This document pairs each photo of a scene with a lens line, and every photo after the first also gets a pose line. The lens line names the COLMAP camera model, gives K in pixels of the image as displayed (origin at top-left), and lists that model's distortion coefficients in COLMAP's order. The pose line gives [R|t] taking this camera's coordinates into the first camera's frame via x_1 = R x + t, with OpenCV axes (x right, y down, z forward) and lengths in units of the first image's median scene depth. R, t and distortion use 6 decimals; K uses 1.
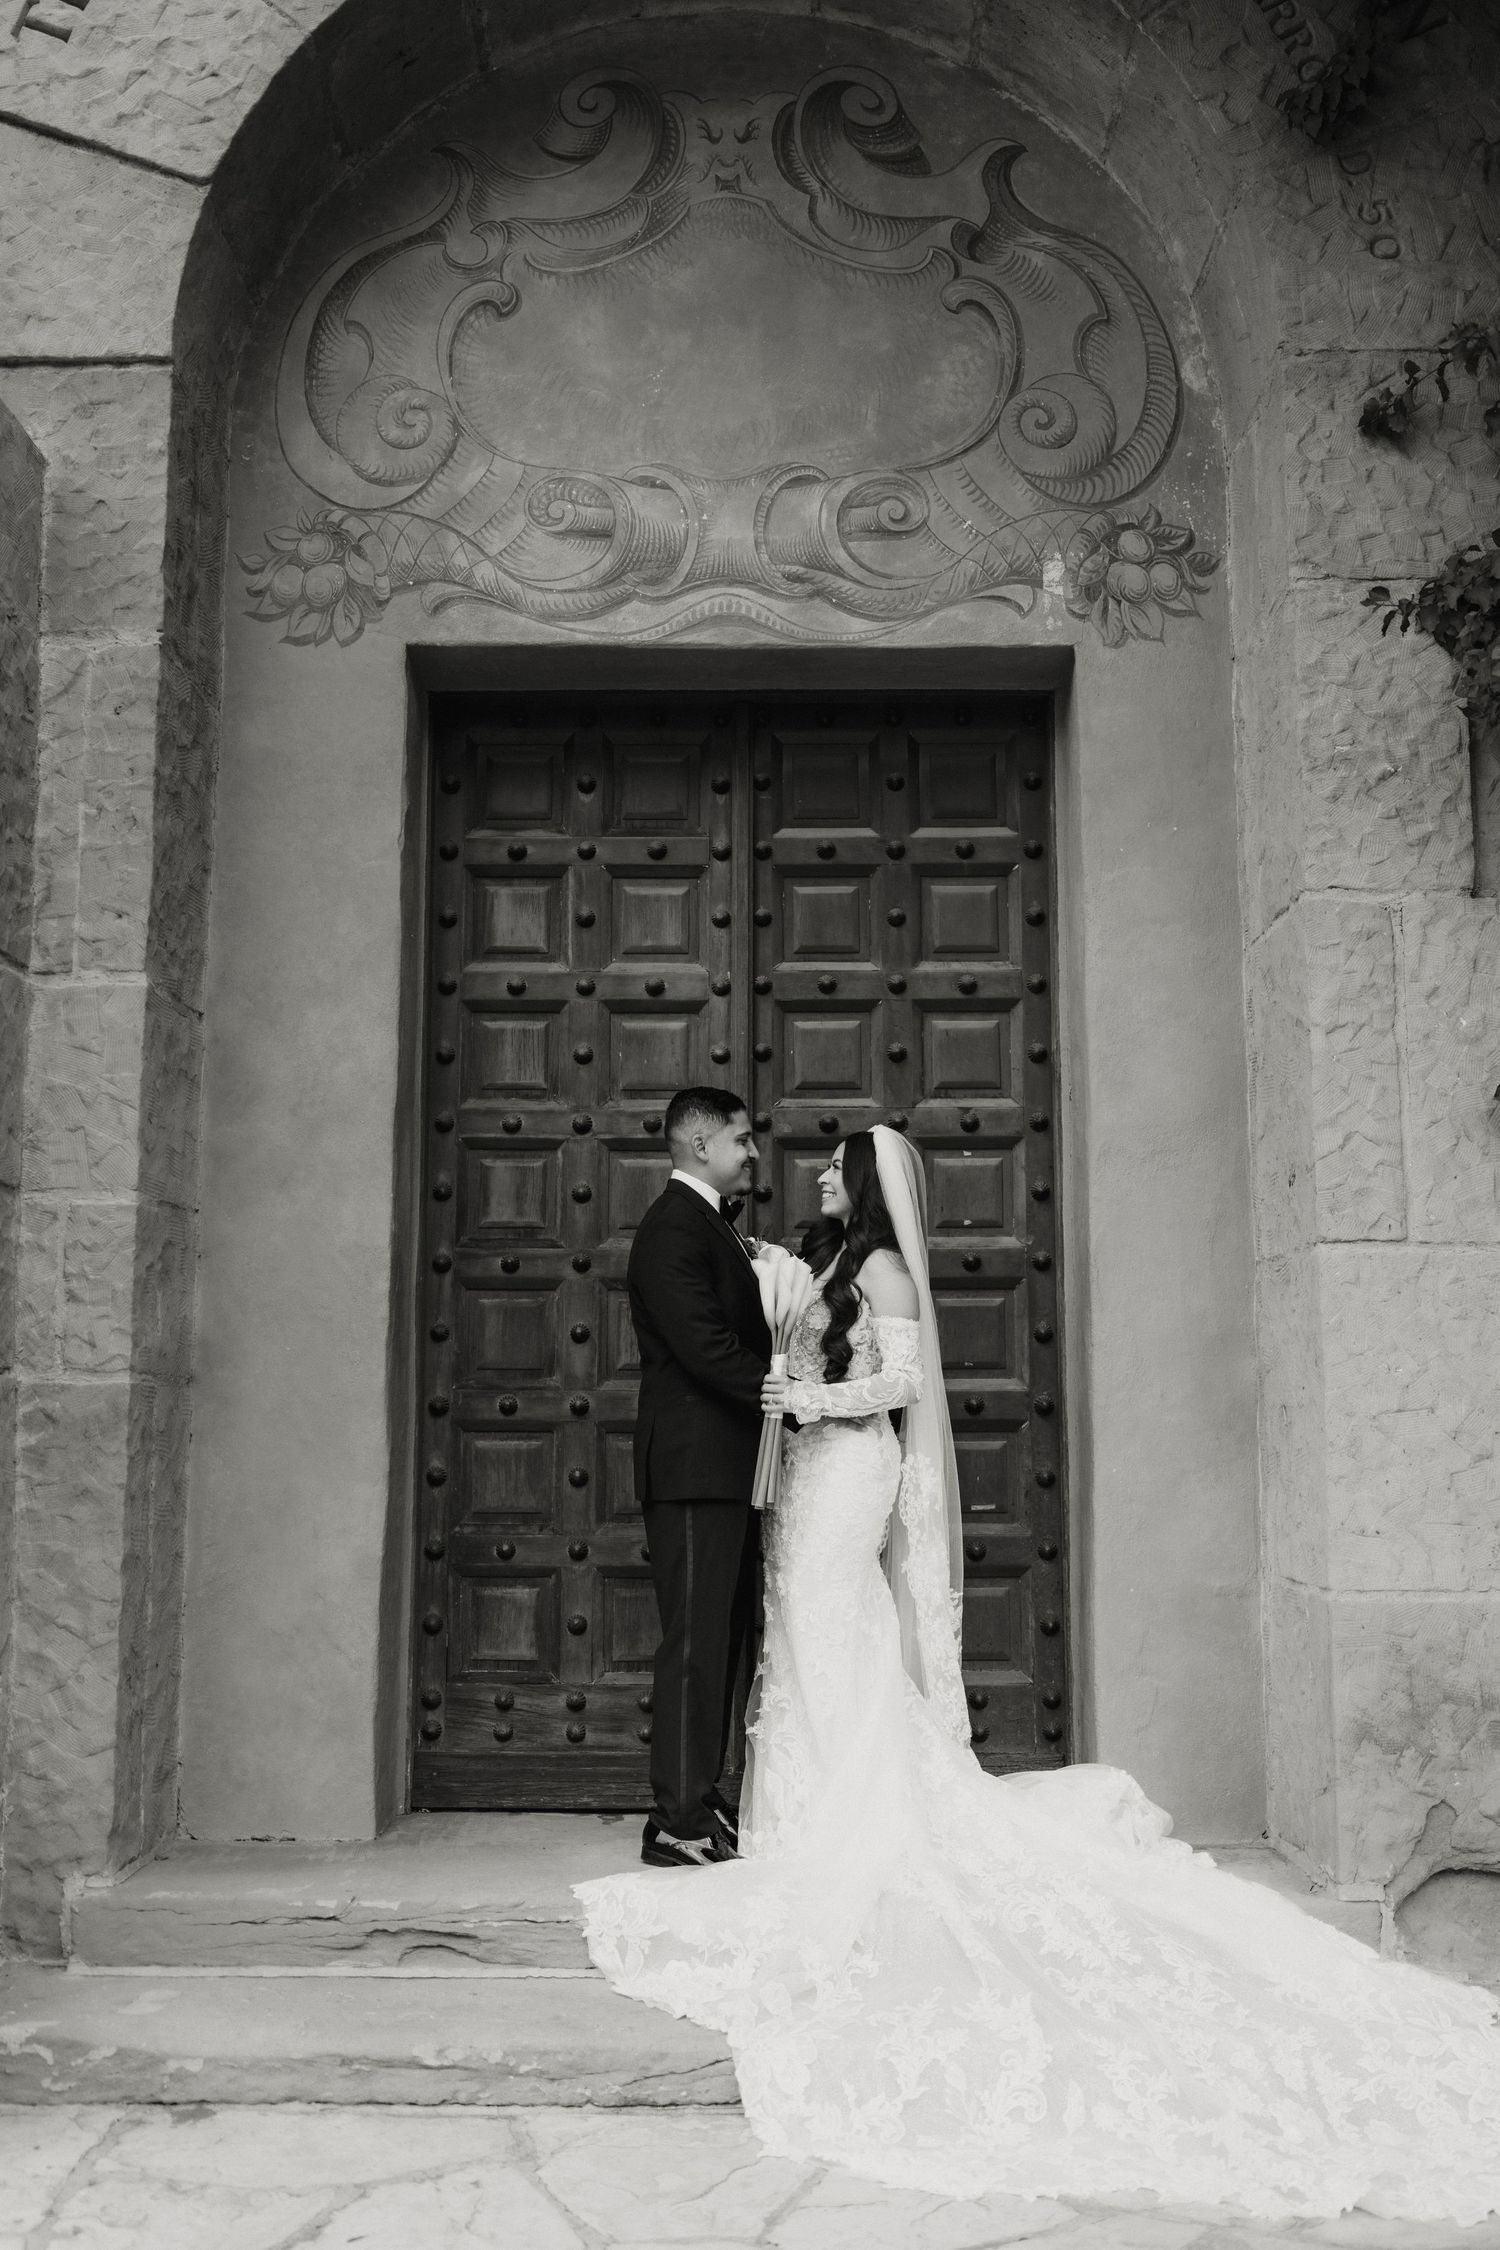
lens RADIAL K [[2147.9, 0, 750.0], [0, 2147.9, 1125.0], [0, 0, 1]] dist [0.007733, 0.009012]
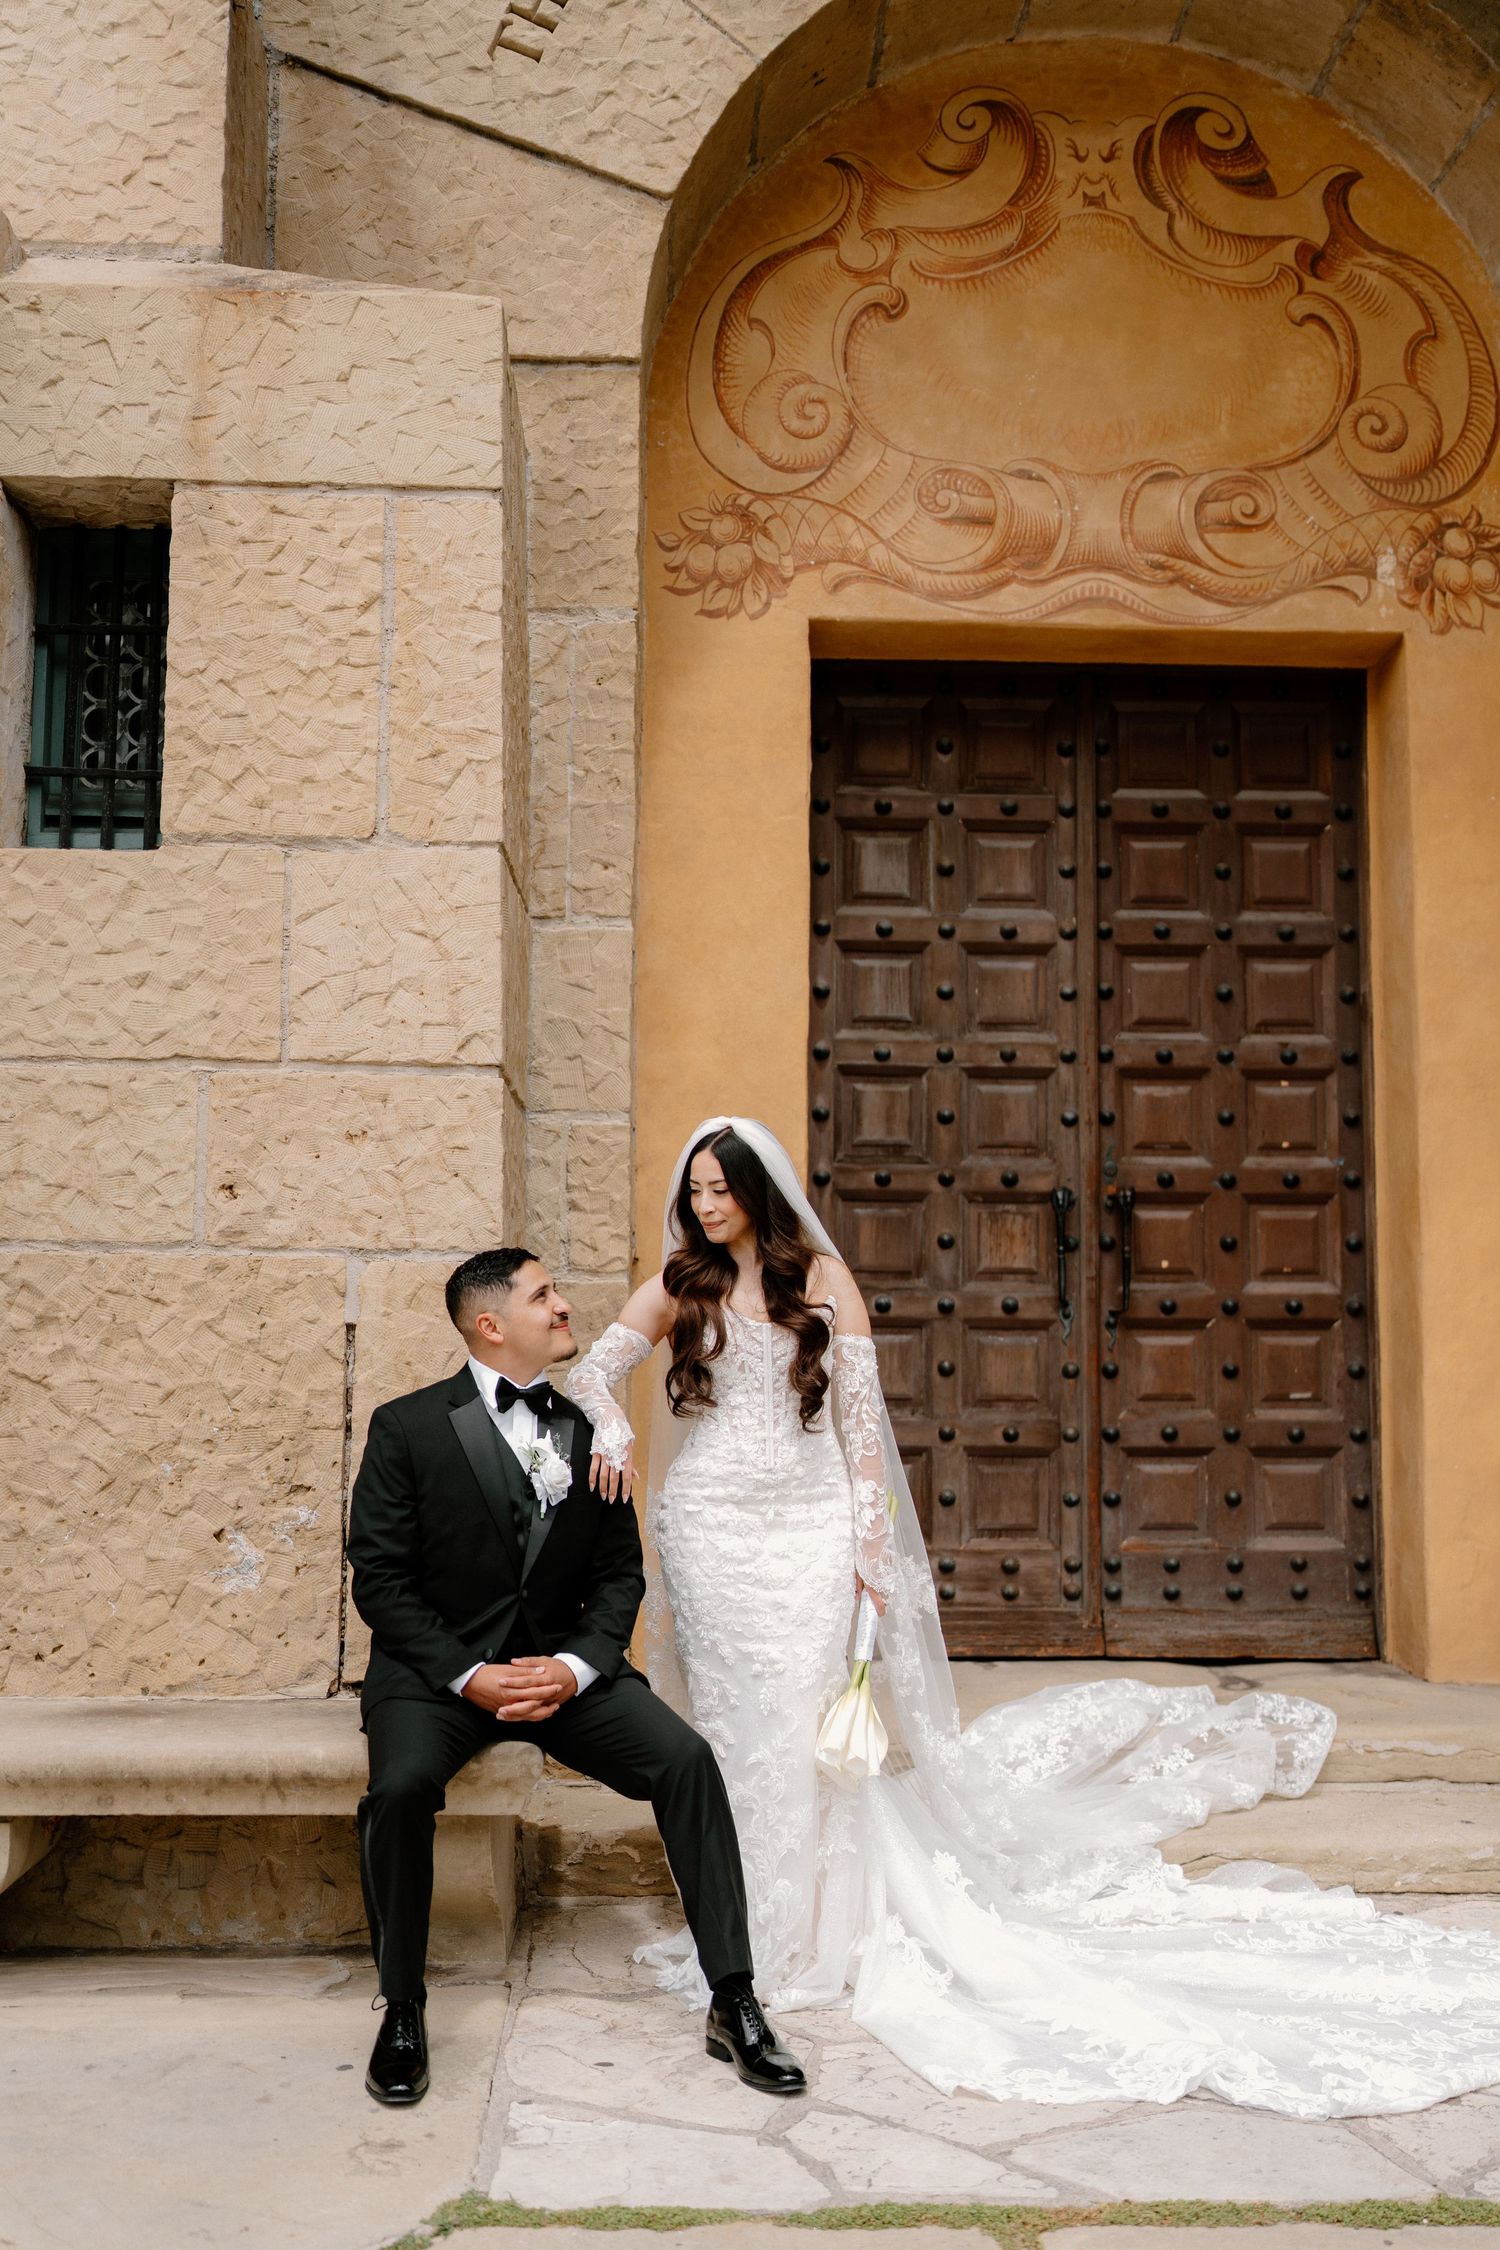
lens RADIAL K [[2115.8, 0, 750.0], [0, 2115.8, 1125.0], [0, 0, 1]] dist [0.005571, 0.013804]
pose [[0.998856, 0.009726, 0.046823, -0.237341], [-0.011842, 0.998911, 0.045129, -0.012071], [-0.046333, -0.045632, 0.997883, -0.097216]]
